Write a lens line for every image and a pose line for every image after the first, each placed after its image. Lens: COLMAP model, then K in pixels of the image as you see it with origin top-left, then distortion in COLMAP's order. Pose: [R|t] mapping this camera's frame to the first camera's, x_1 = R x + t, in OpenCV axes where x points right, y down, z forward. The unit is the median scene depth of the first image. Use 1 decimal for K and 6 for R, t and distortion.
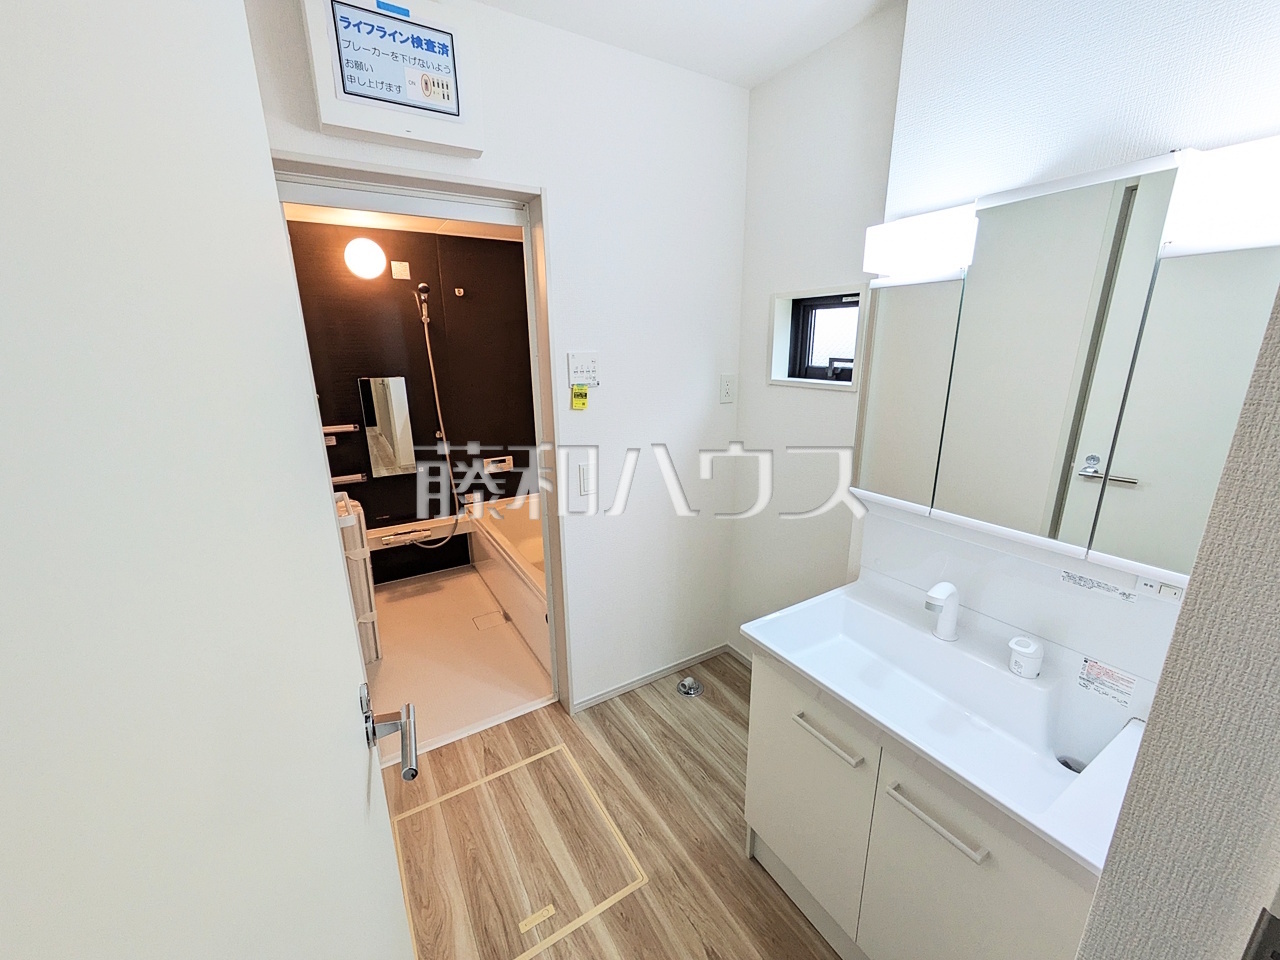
lens RADIAL K [[506.4, 0, 640.0], [0, 506.4, 480.0], [0, 0, 1]] dist [0.000549, 0.000614]
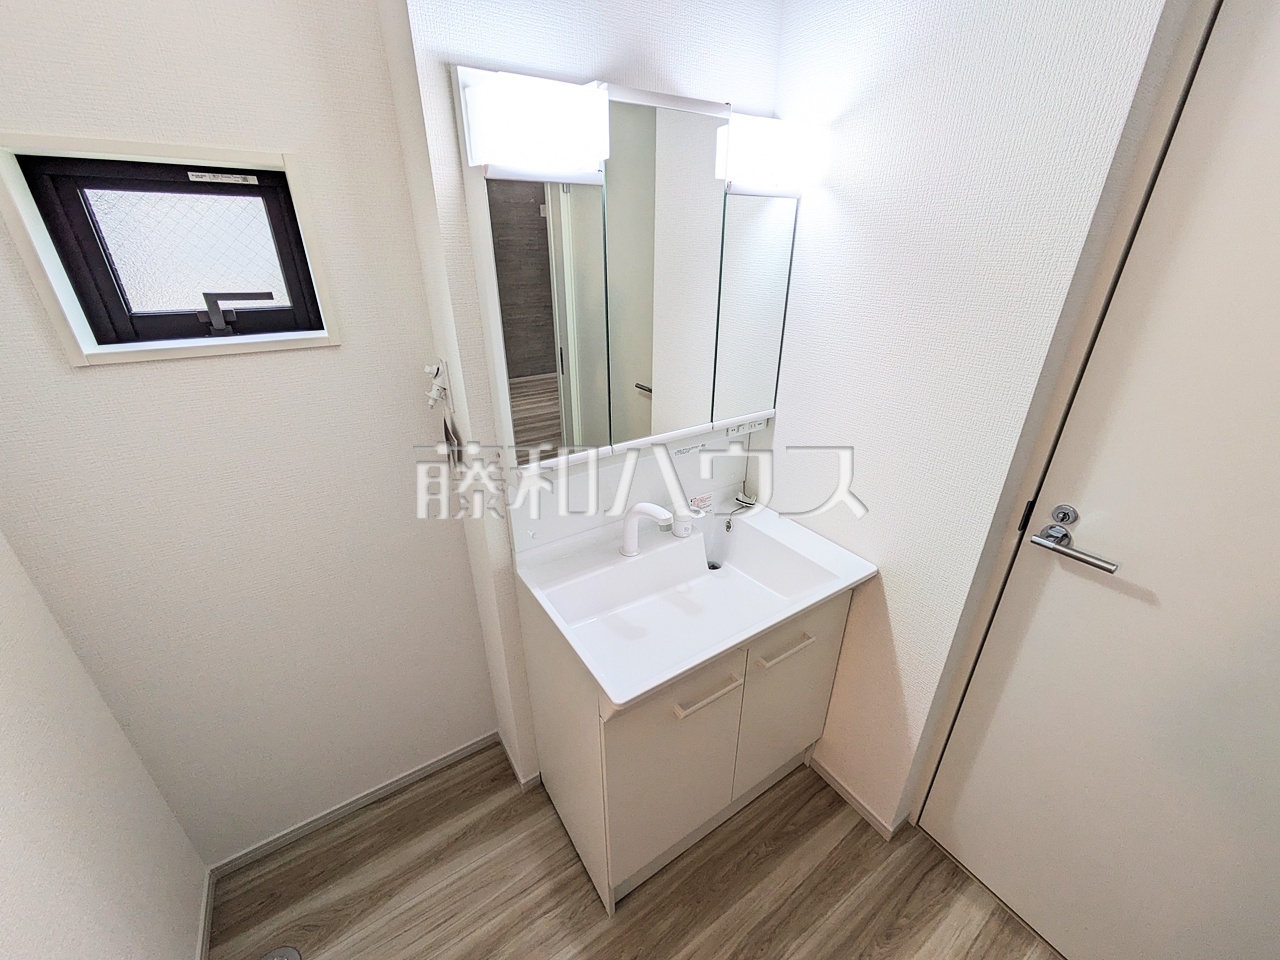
lens RADIAL K [[506.4, 0, 640.0], [0, 506.4, 480.0], [0, 0, 1]] dist [0.000549, 0.000614]
pose [[-0.028684, -0.411485, 0.910965, -0.122669], [0.263552, 0.875979, 0.403981, -0.099936], [-0.964219, 0.251675, 0.083321, 0.342903]]
